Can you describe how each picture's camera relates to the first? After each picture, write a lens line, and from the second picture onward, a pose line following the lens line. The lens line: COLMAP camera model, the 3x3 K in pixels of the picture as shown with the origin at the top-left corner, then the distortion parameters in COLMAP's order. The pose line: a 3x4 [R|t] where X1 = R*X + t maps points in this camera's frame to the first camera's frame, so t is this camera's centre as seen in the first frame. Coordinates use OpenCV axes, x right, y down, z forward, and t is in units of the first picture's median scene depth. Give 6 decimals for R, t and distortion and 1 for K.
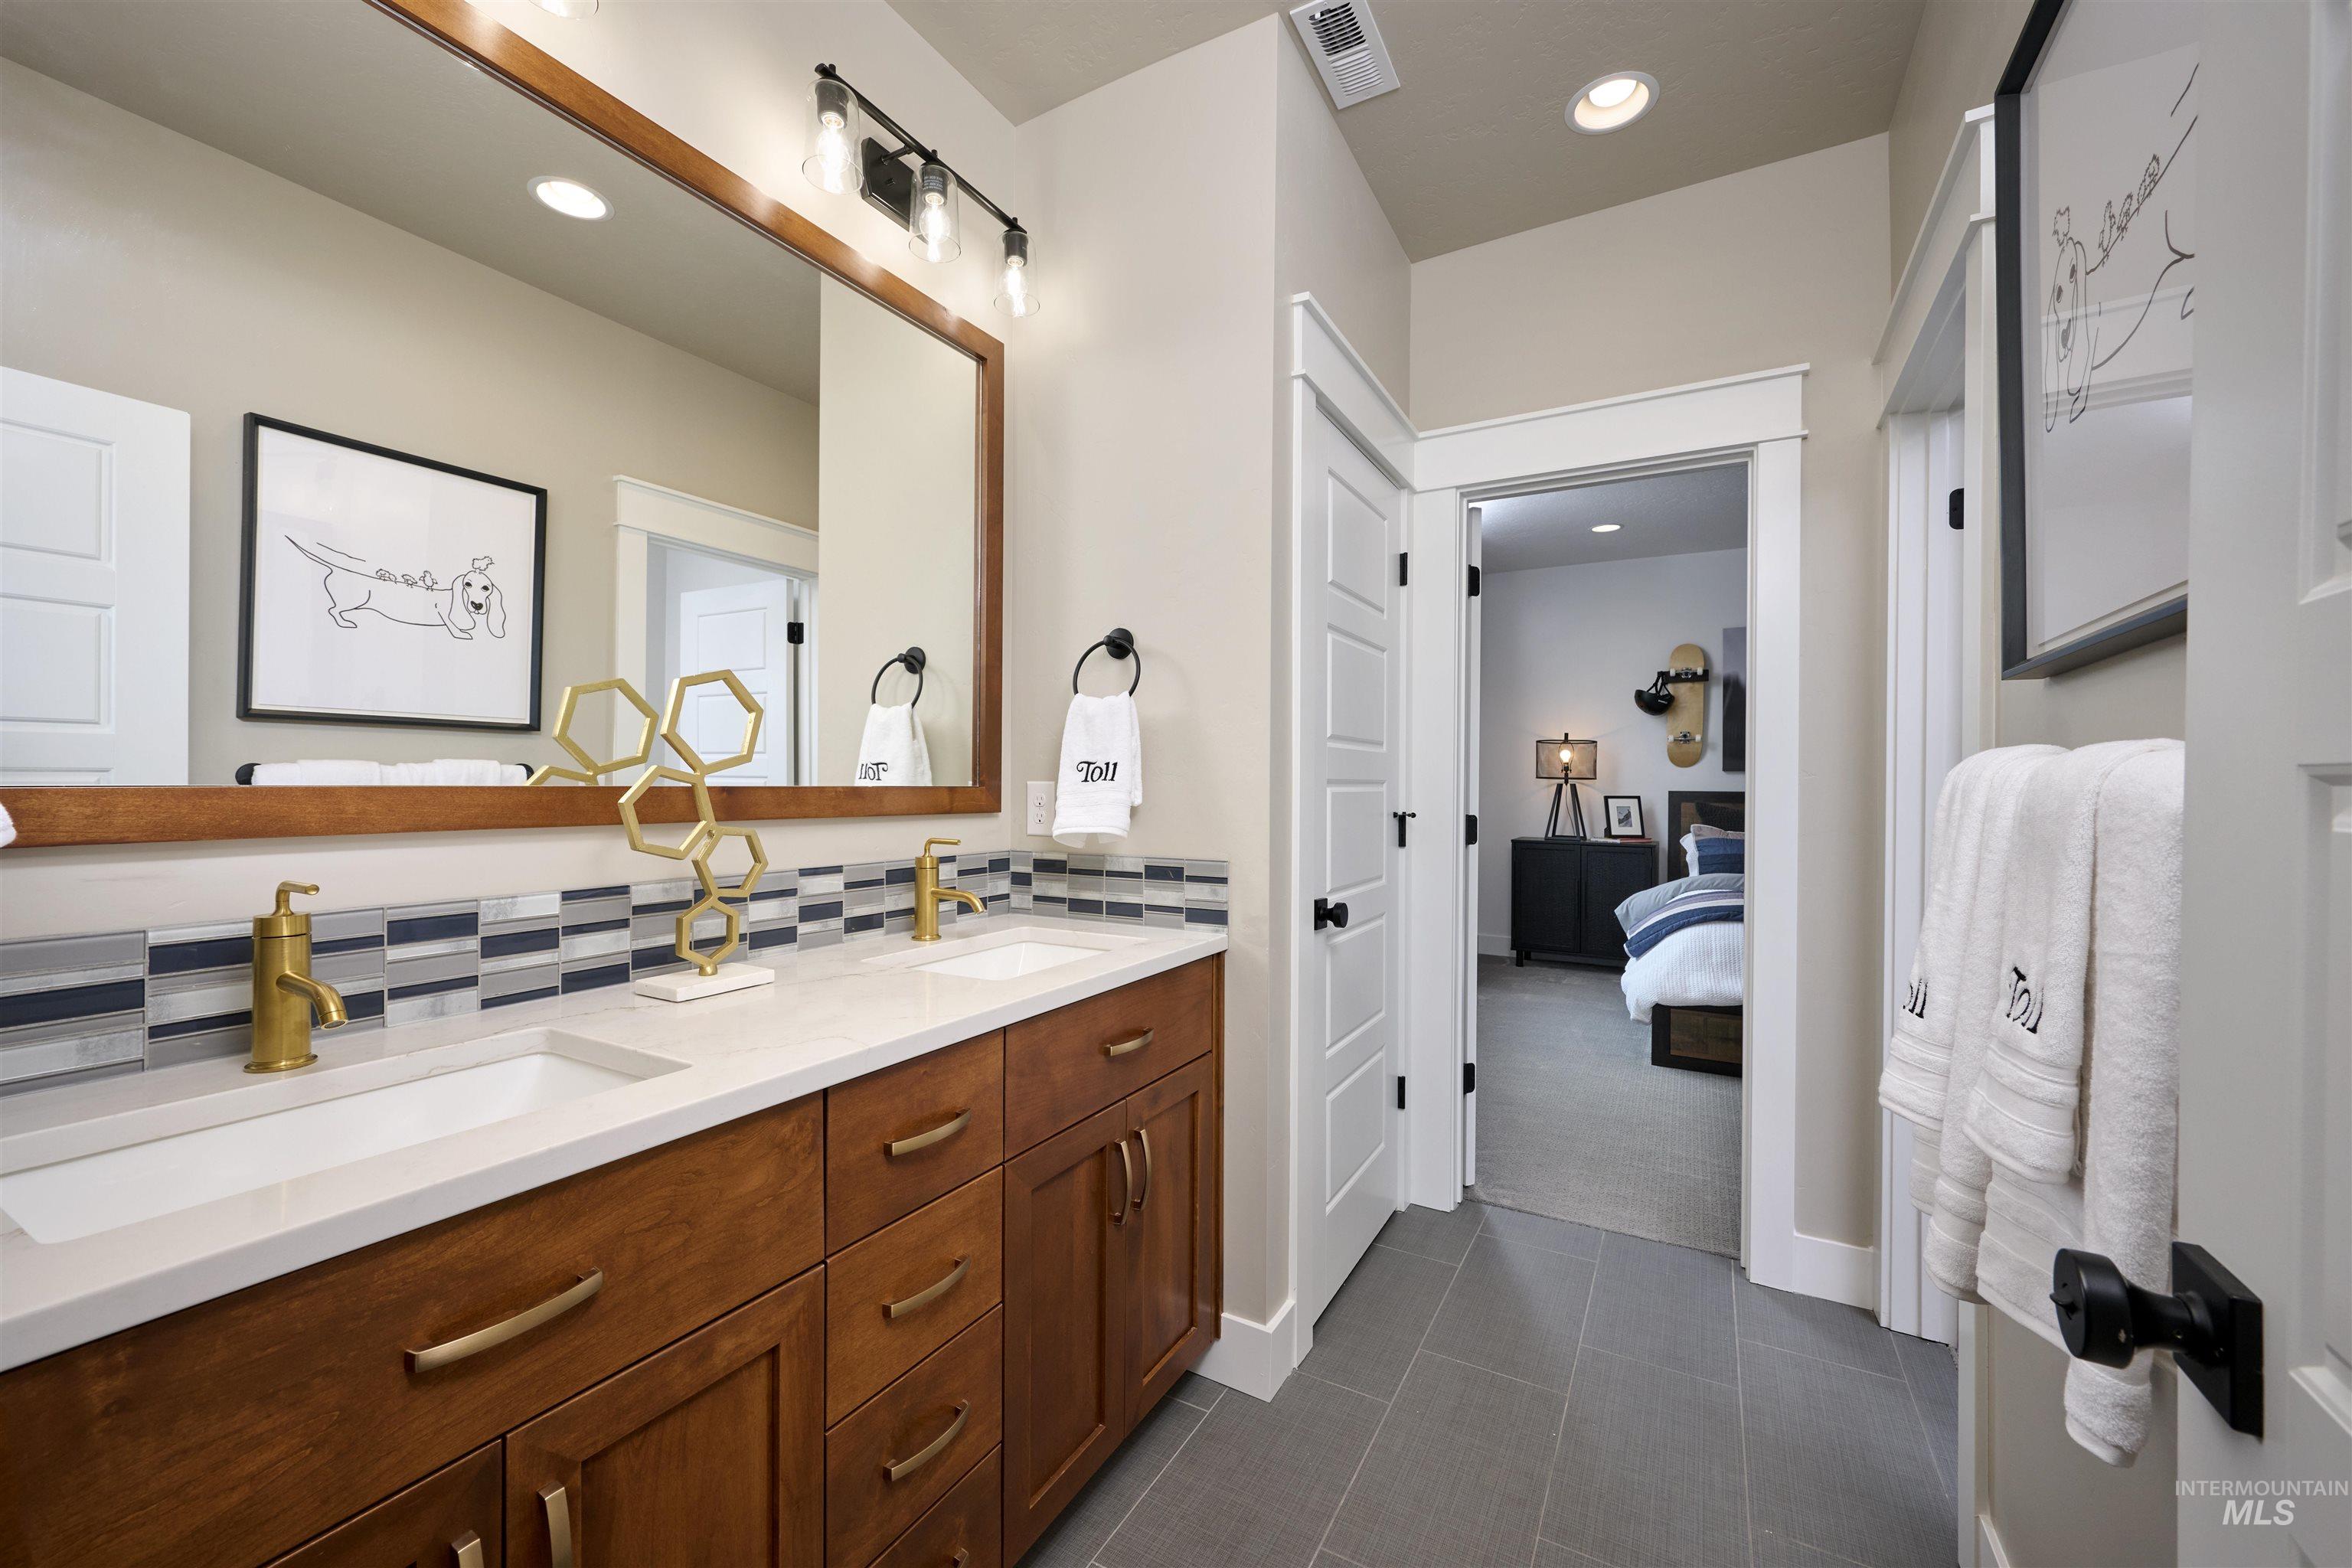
lens RADIAL K [[930.0, 0, 1177.6], [0, 930.0, 779.5], [0, 0, 1]] dist [0.000946, -0.000149]
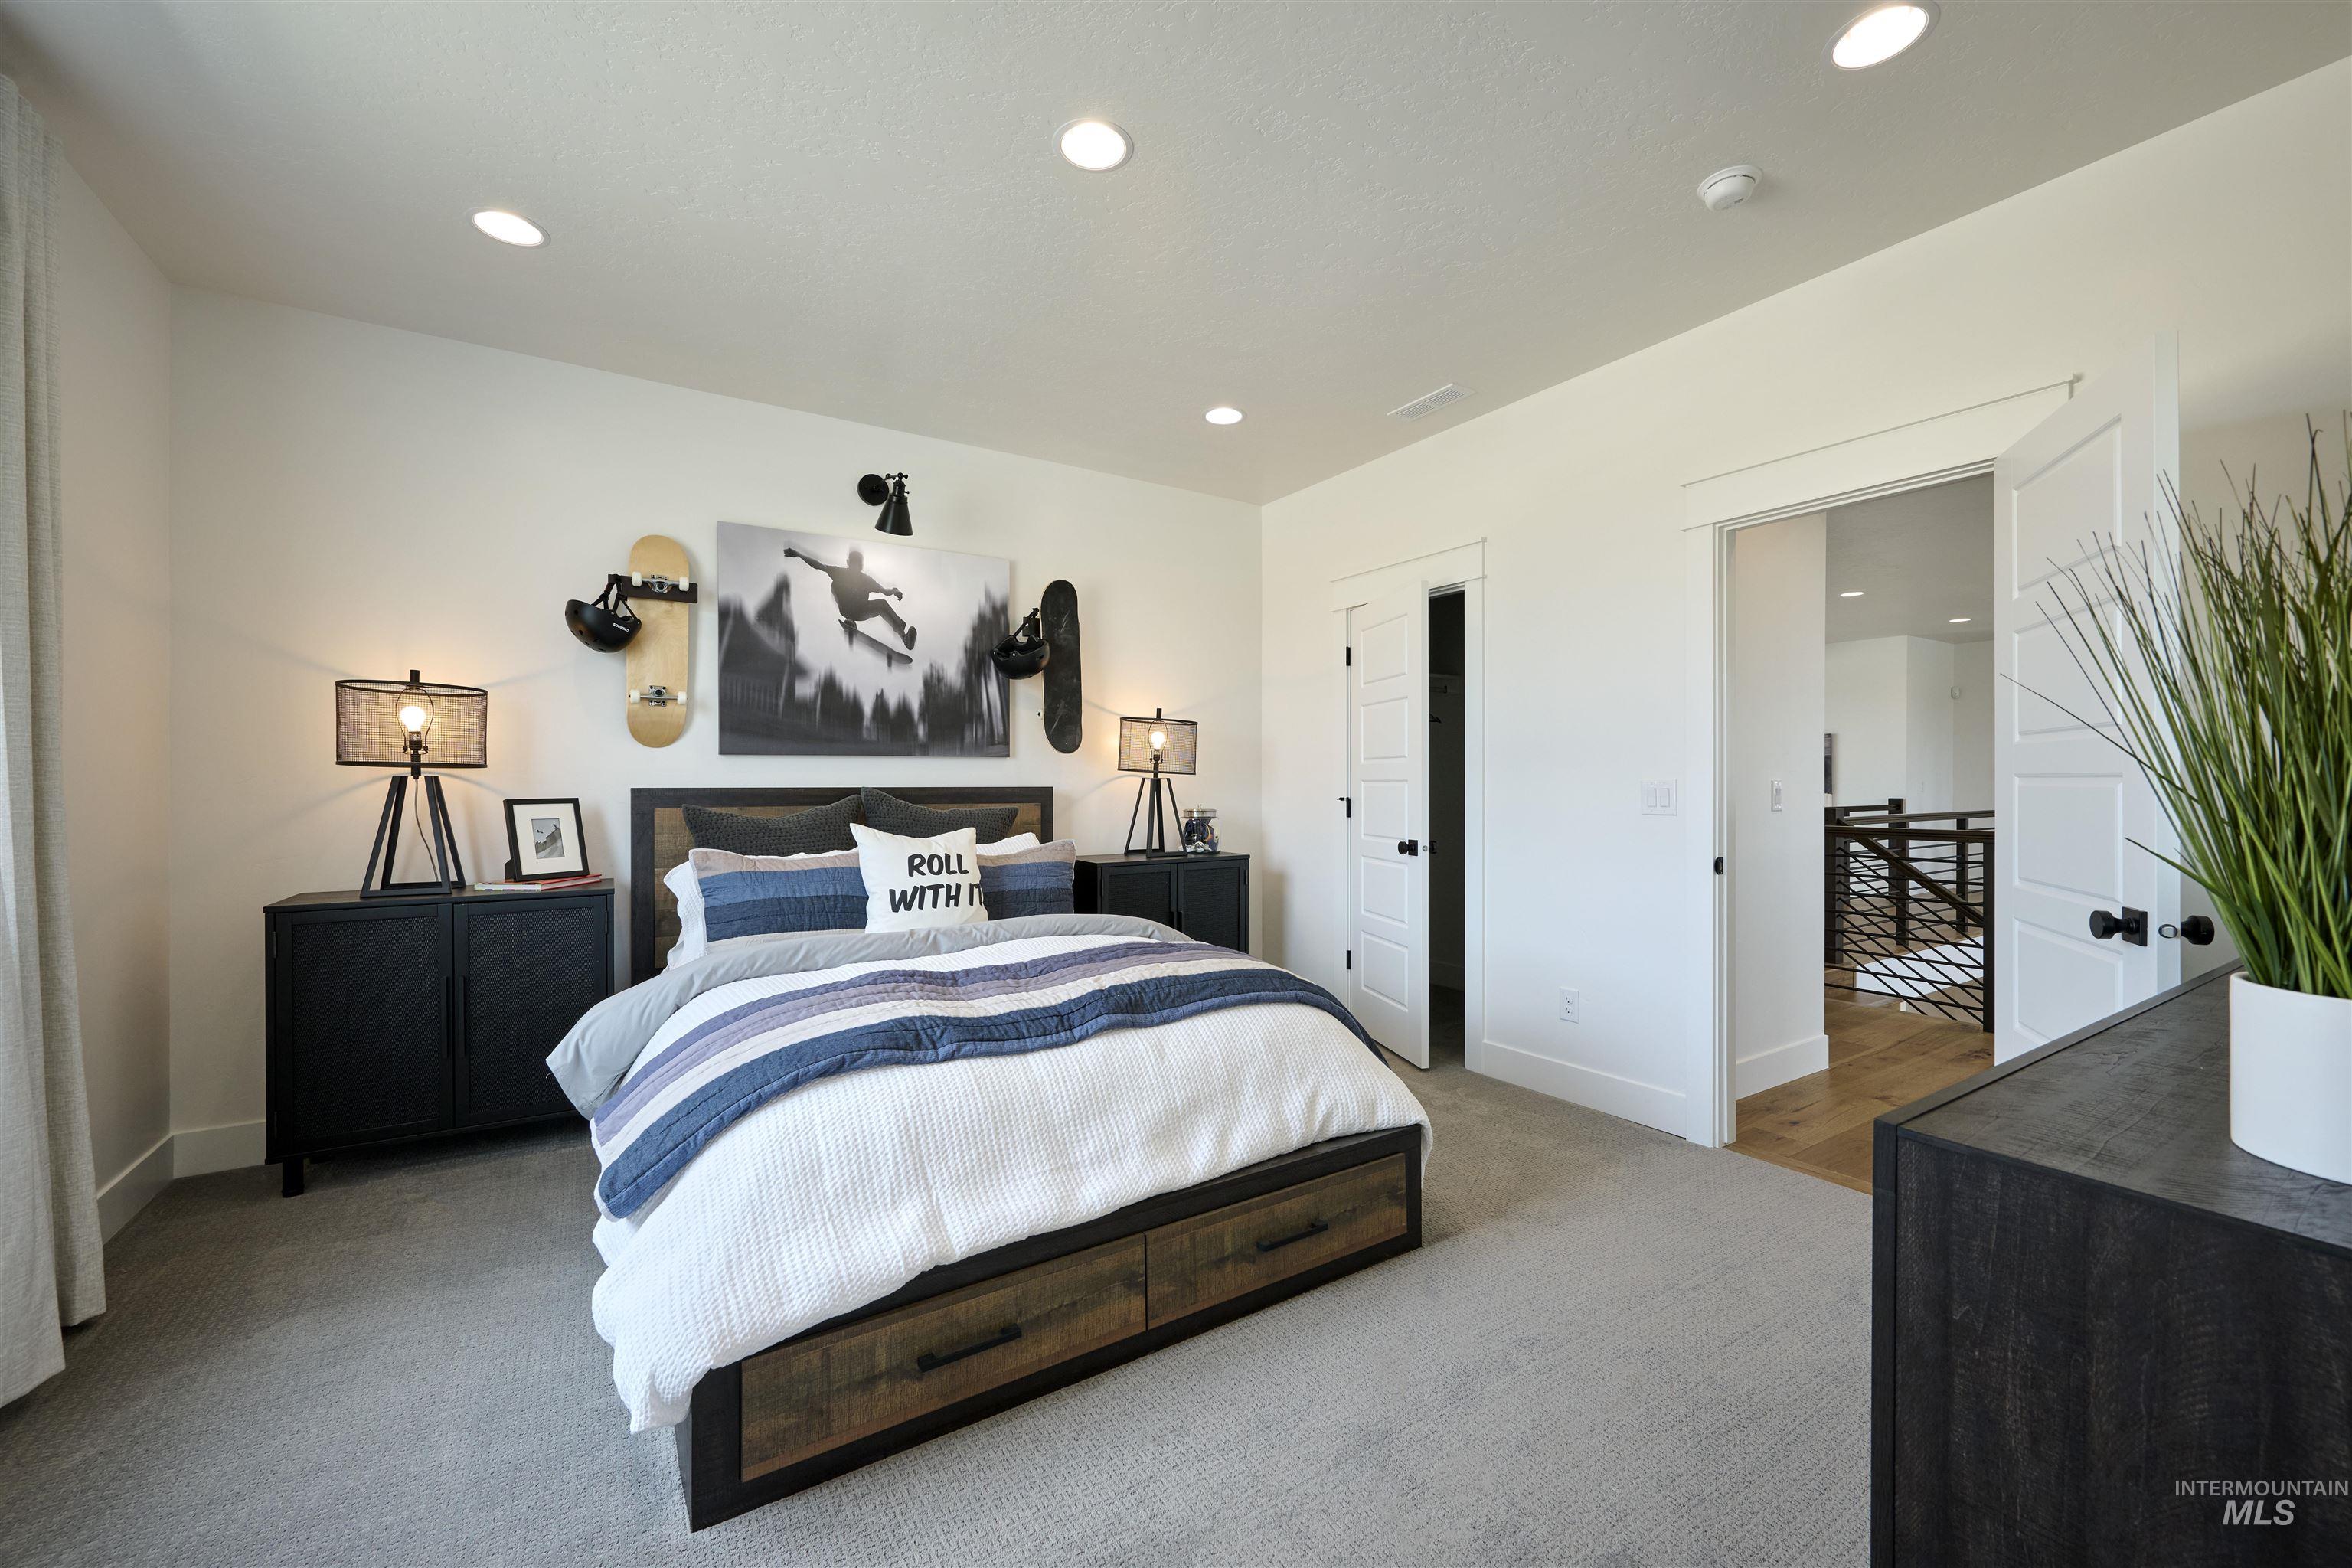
lens RADIAL K [[930.0, 0, 1178.4], [0, 930.0, 774.9], [0, 0, 1]] dist [0.000946, -0.000149]
pose [[0.470389, -0.008428, 0.882419, 0.184373], [0.001985, 0.999962, 0.008492, 0.000588], [-0.882457, -0.002243, 0.470388, 0.438841]]
